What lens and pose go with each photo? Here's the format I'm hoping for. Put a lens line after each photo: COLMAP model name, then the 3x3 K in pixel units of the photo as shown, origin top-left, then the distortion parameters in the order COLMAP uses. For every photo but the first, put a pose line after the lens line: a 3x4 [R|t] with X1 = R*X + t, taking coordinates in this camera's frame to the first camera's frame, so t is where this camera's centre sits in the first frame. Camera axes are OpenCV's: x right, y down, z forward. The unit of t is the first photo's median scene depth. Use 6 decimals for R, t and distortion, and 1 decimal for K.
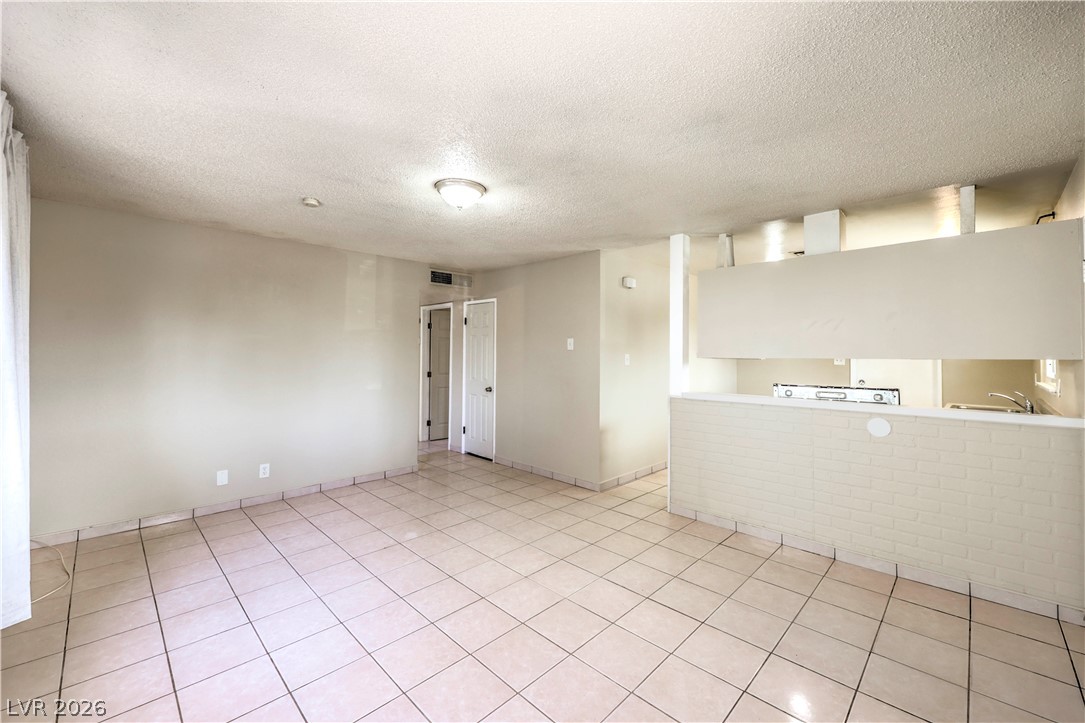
lens RADIAL K [[435.0, 0, 541.3], [0, 435.0, 352.5], [0, 0, 1]] dist [-0.000681, -0.001473]
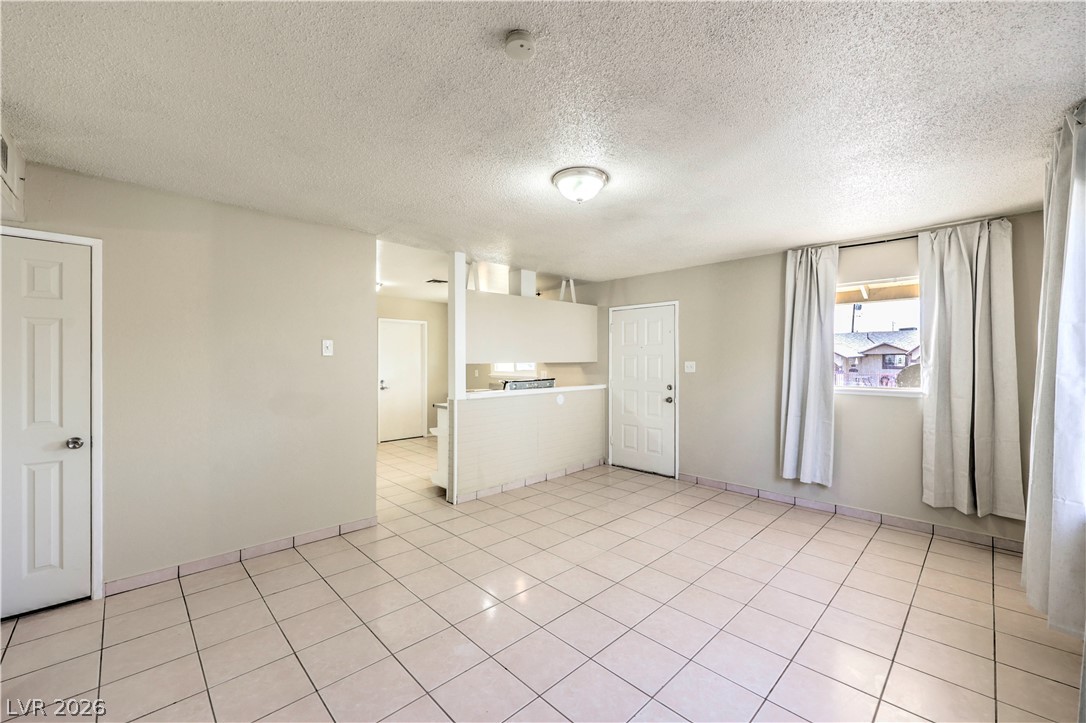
lens RADIAL K [[435.4, 0, 542.1], [0, 435.4, 366.5], [0, 0, 1]] dist [-0.000681, -0.001473]
pose [[0.024604, -0.013309, 0.999609, -0.865833], [0.001358, 0.999911, 0.013279, 0.004193], [-0.999696, 0.001031, 0.024620, 0.819902]]
